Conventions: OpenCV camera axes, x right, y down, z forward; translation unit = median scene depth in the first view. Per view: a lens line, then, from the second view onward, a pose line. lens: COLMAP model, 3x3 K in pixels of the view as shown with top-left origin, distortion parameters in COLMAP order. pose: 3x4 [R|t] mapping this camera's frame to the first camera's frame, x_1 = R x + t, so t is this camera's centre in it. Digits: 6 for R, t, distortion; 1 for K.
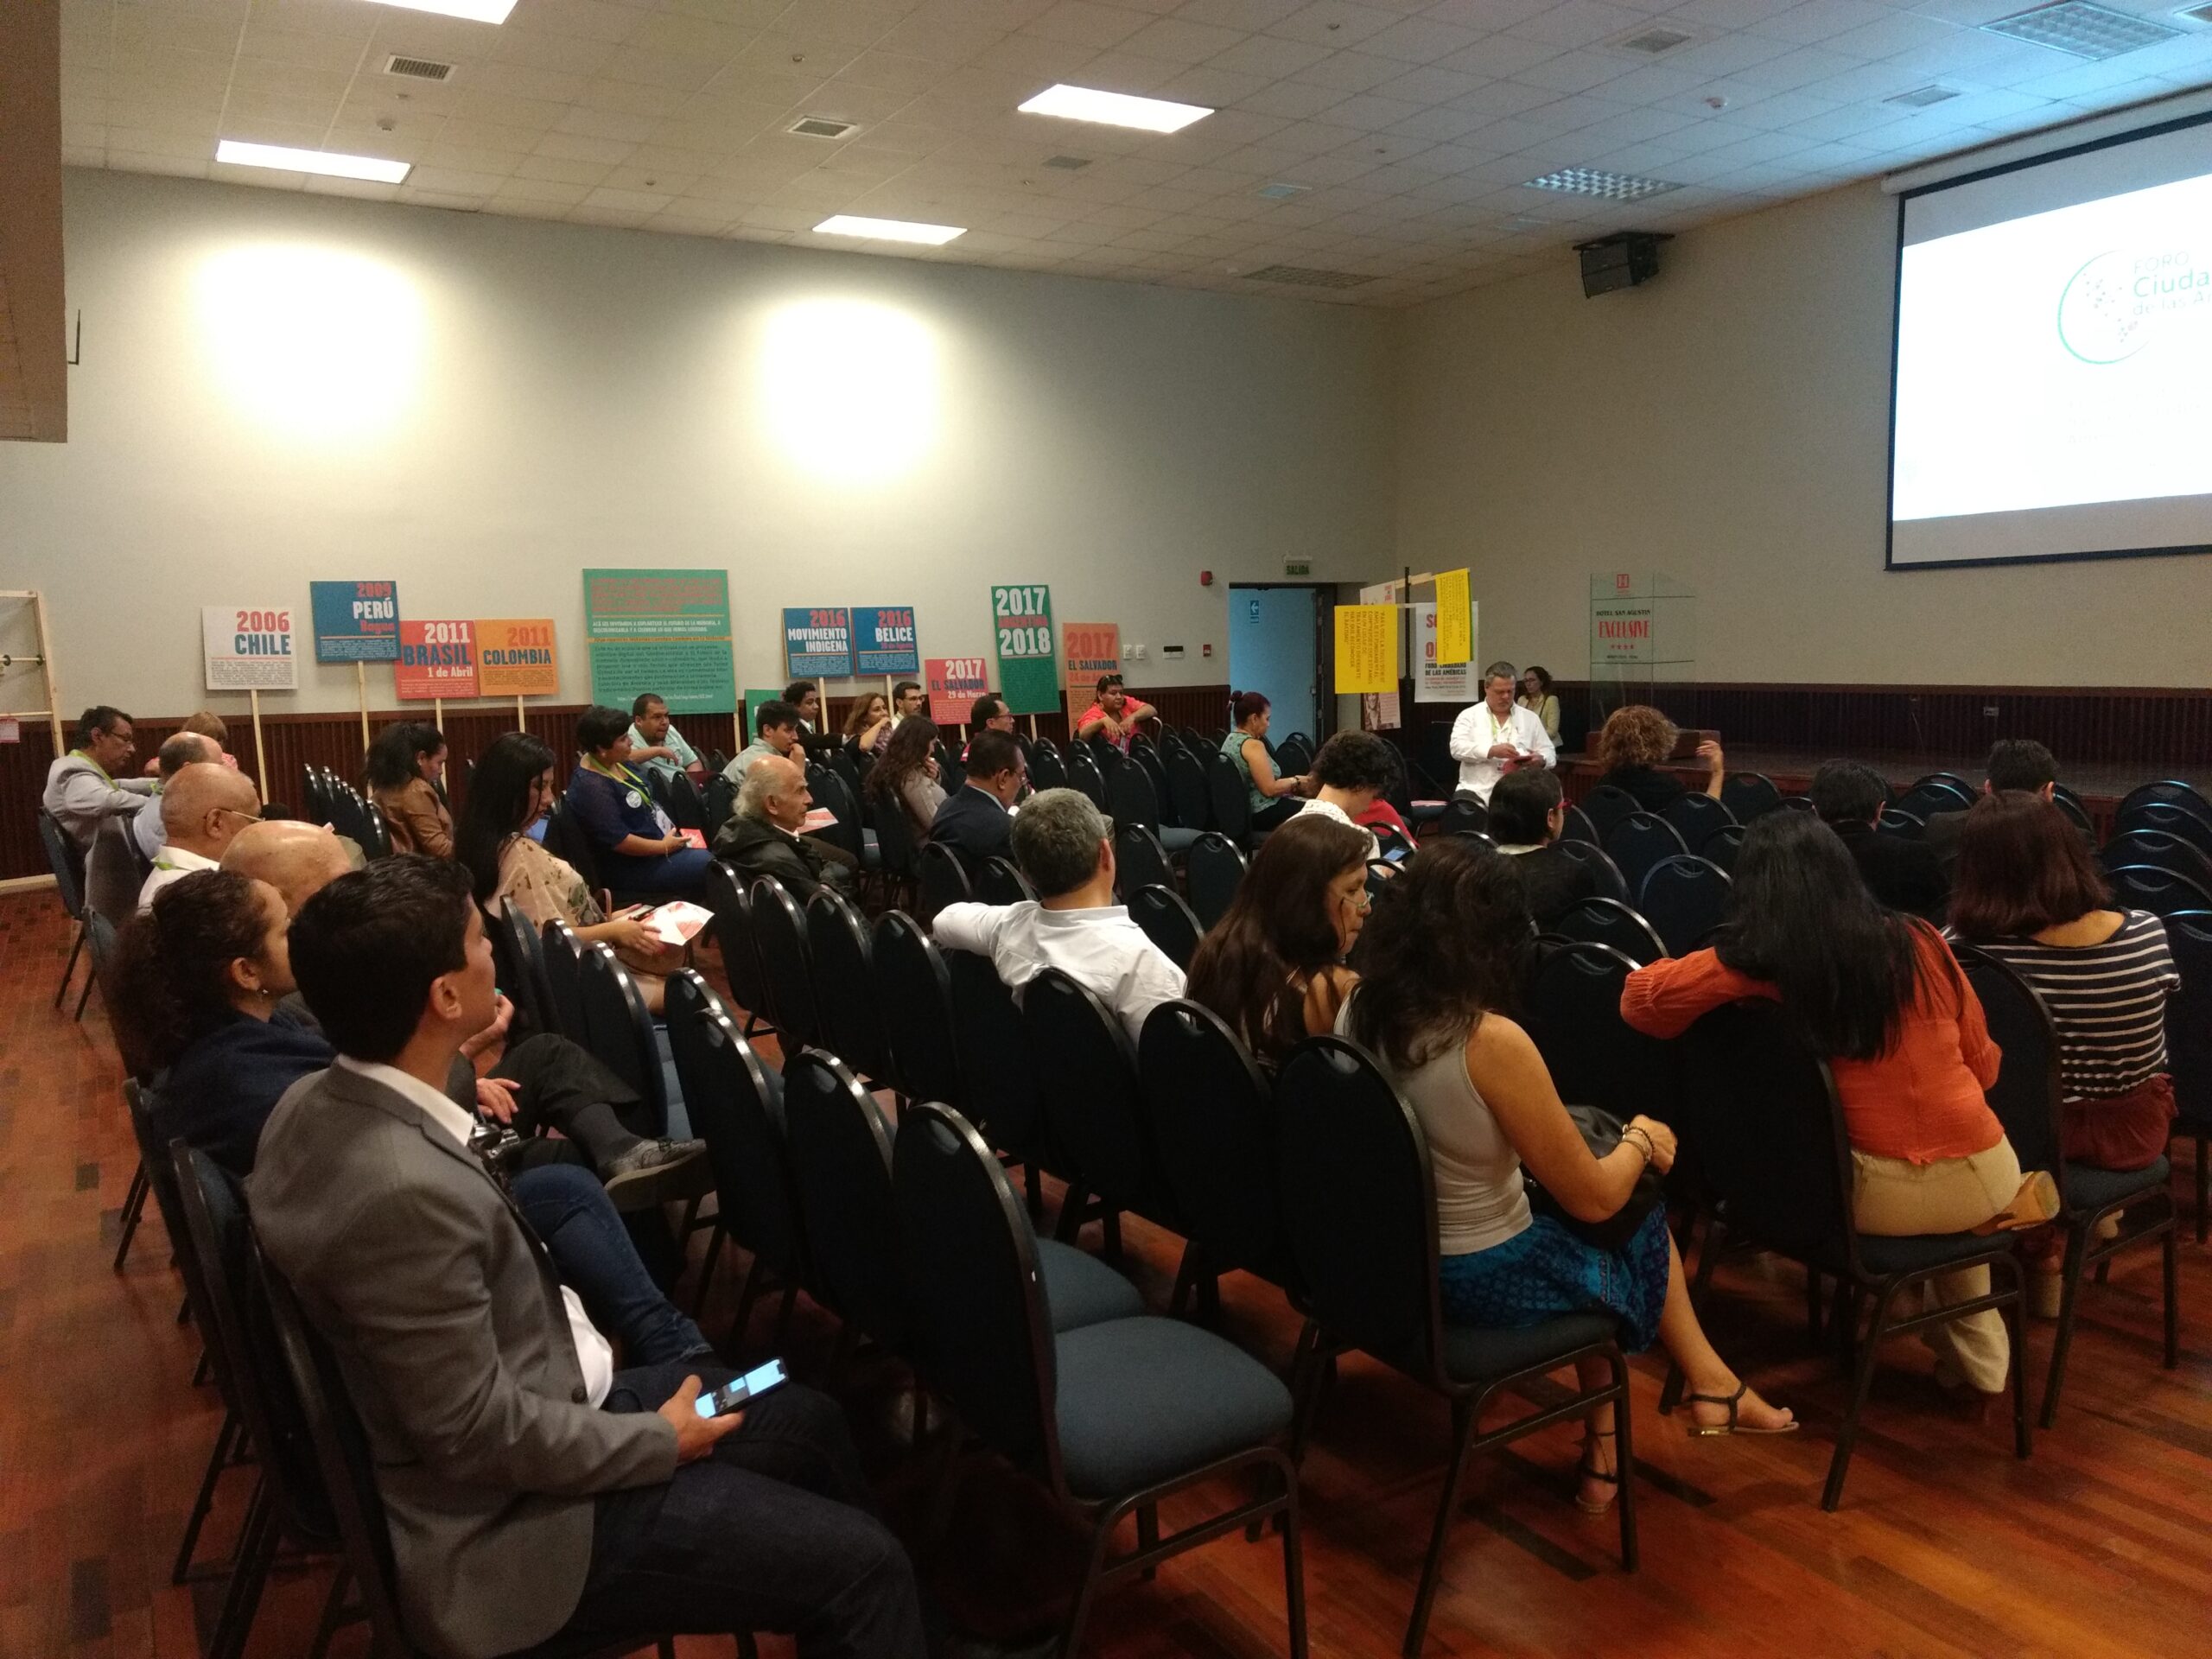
lens RADIAL K [[1731.7, 0, 1125.5], [0, 1731.7, 817.3], [0, 0, 1]] dist [0.039369, 0.002318]
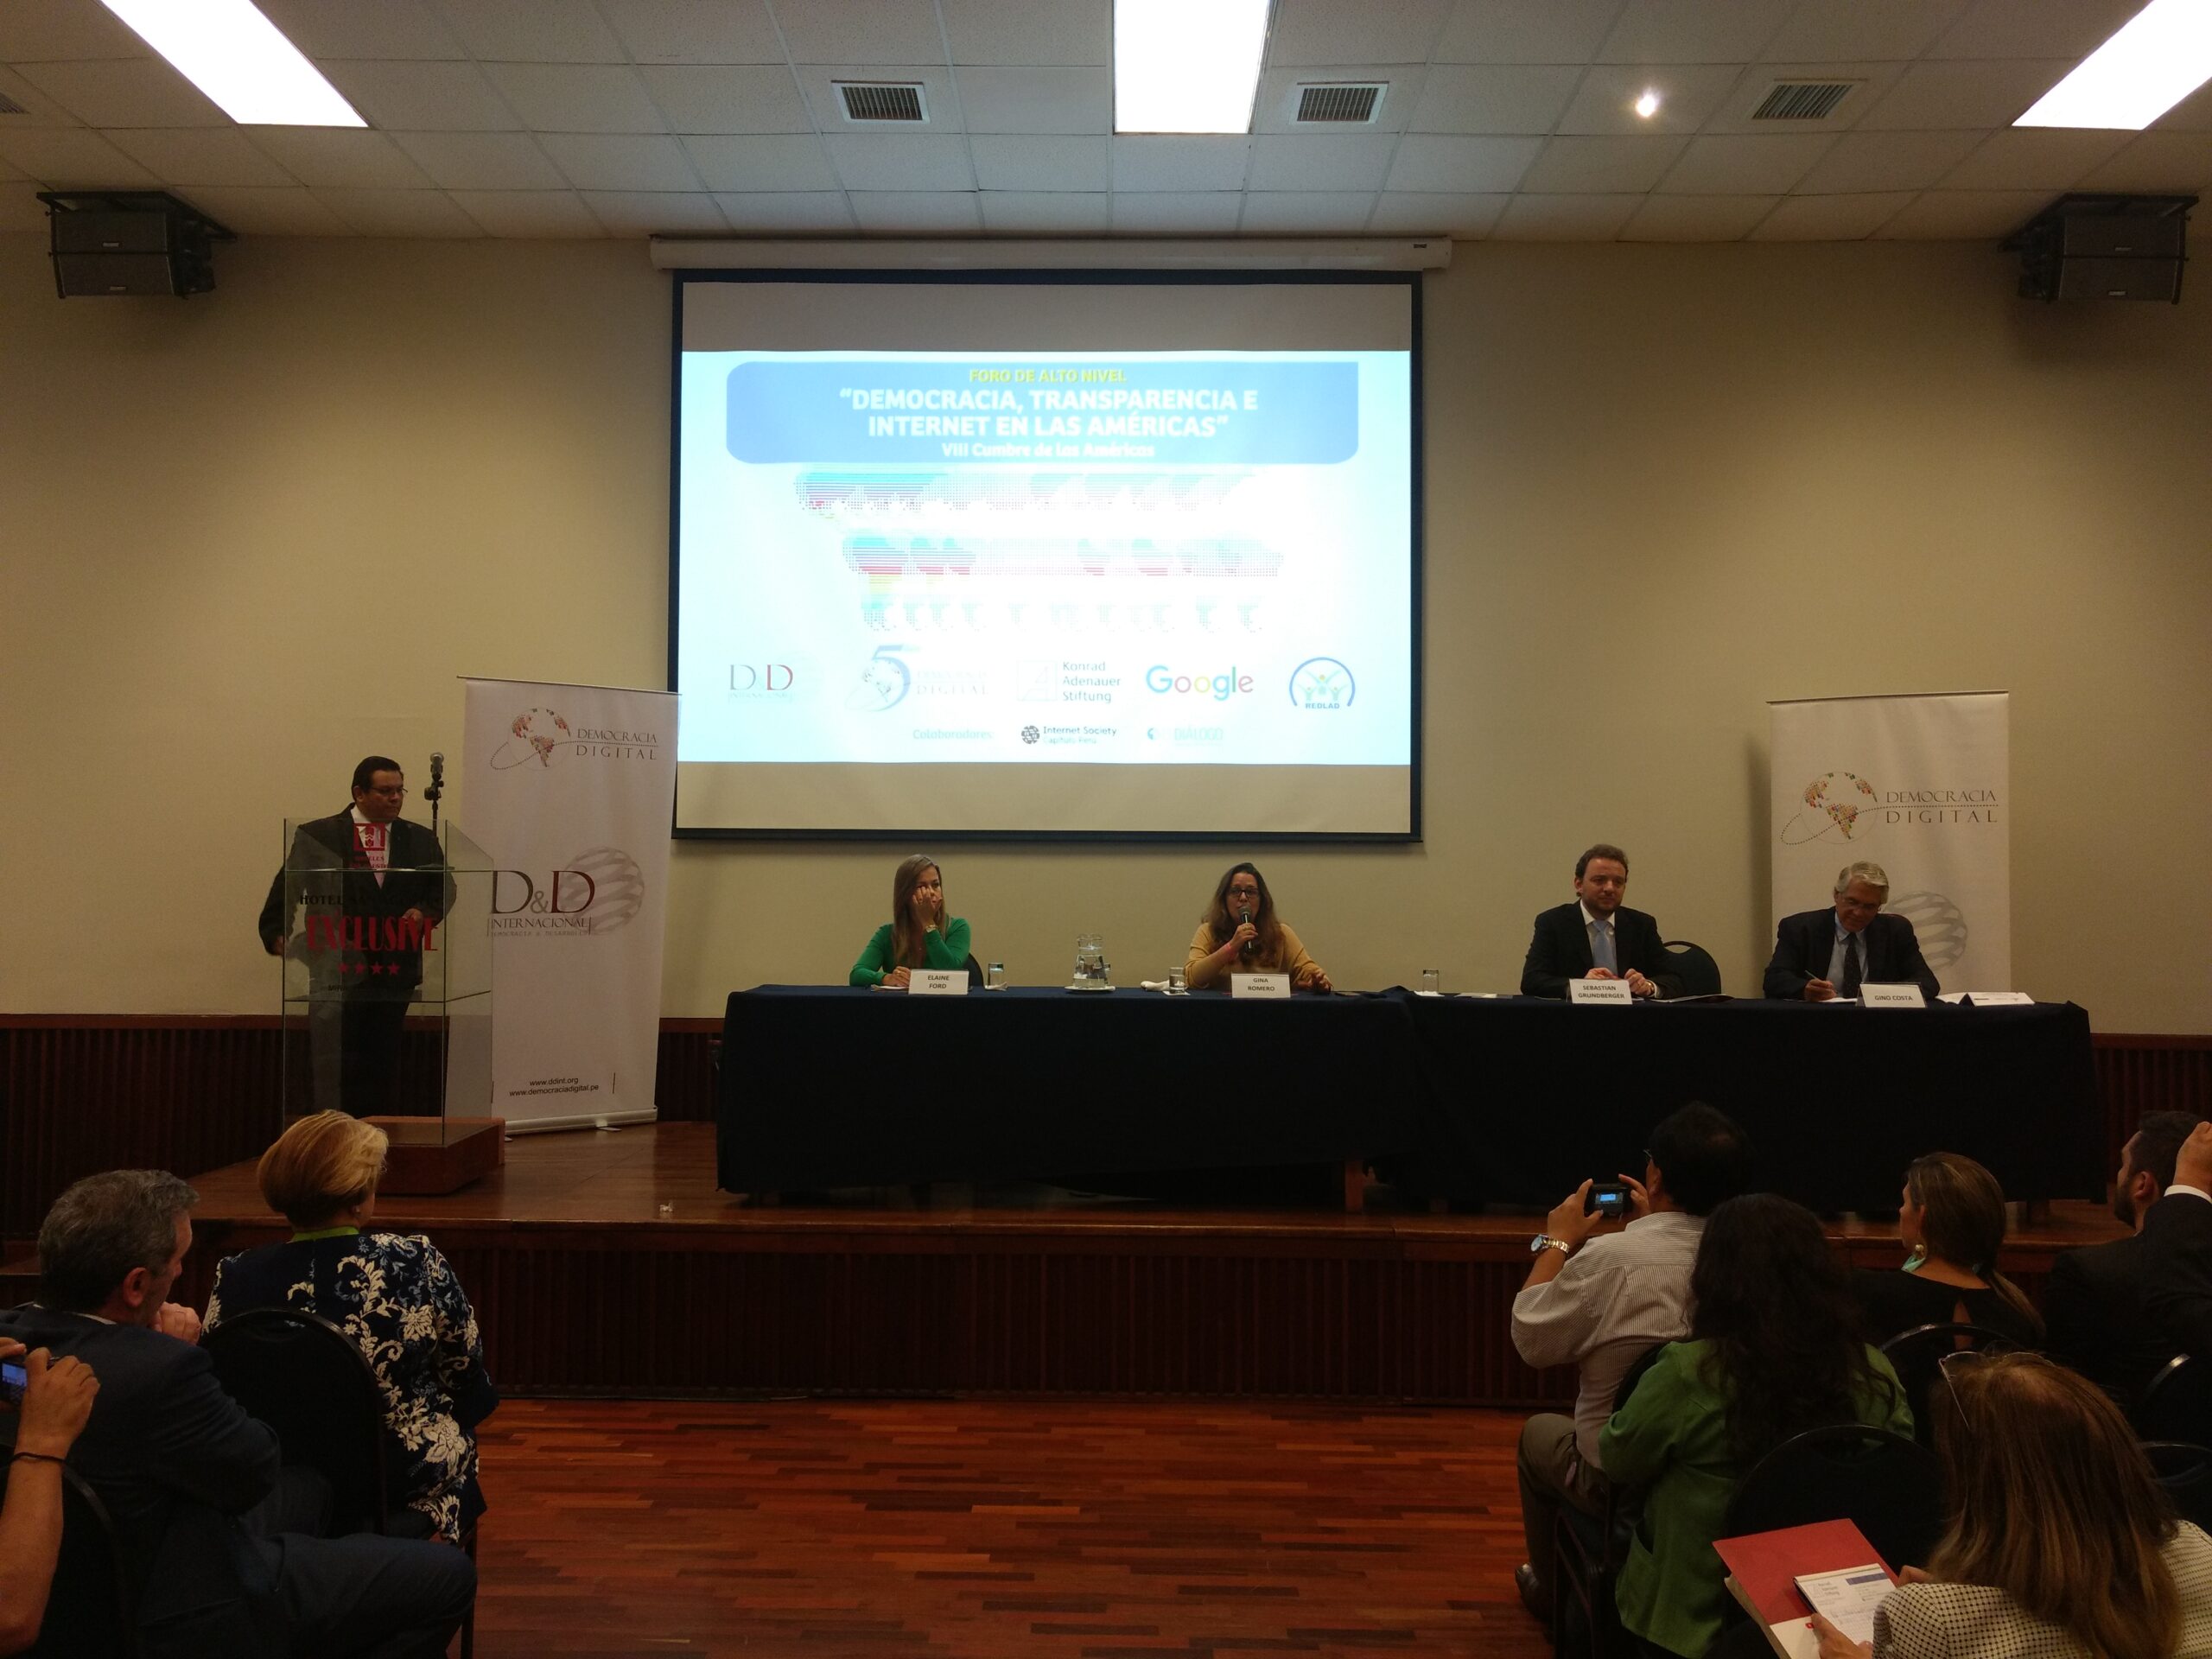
lens RADIAL K [[1731.7, 0, 1099.2], [0, 1731.7, 822.4], [0, 0, 1]] dist [0.039369, 0.002318]
pose [[0.532970, 0.052898, 0.844479, -0.011747], [0.067461, 0.992210, -0.104728, -0.062861], [-0.843441, 0.112786, 0.525249, 0.478704]]
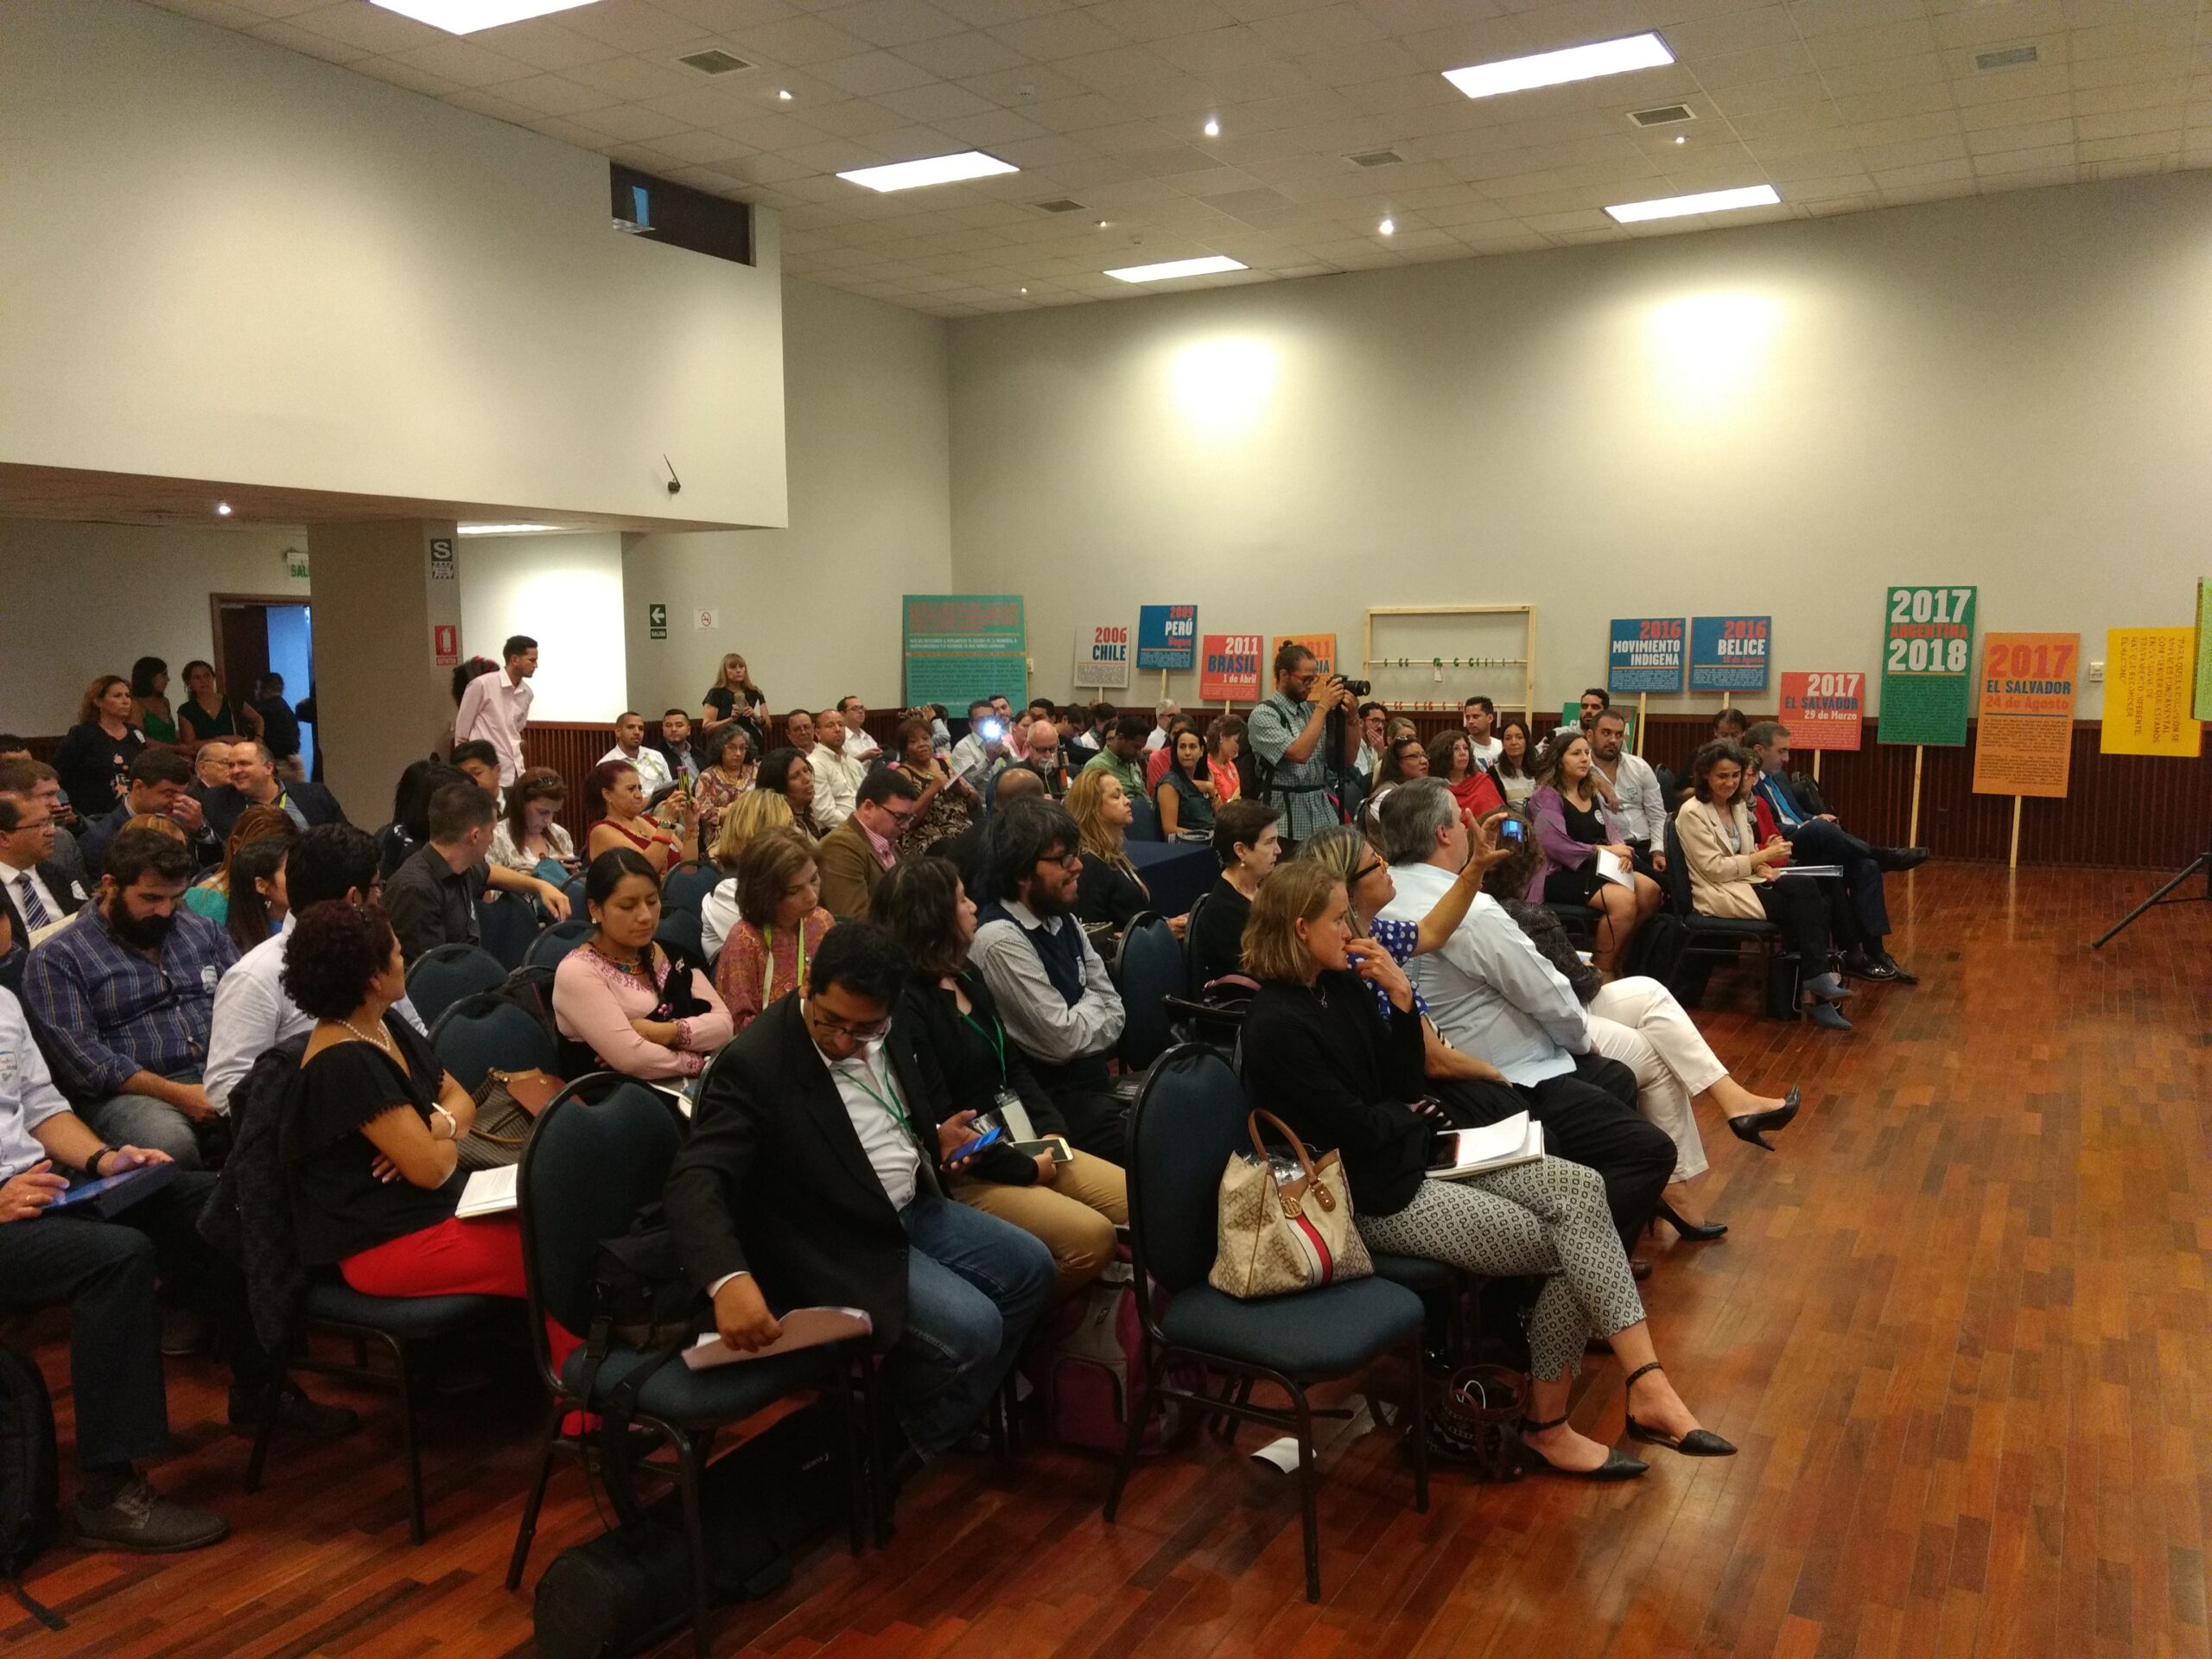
lens RADIAL K [[1731.7, 0, 1103.9], [0, 1731.7, 826.2], [0, 0, 1]] dist [0.039369, 0.002318]
pose [[0.493384, 0.108343, -0.863038, 0.505294], [-0.087081, 0.993380, 0.074923, -0.053093], [0.865442, 0.038188, 0.499552, 0.272853]]
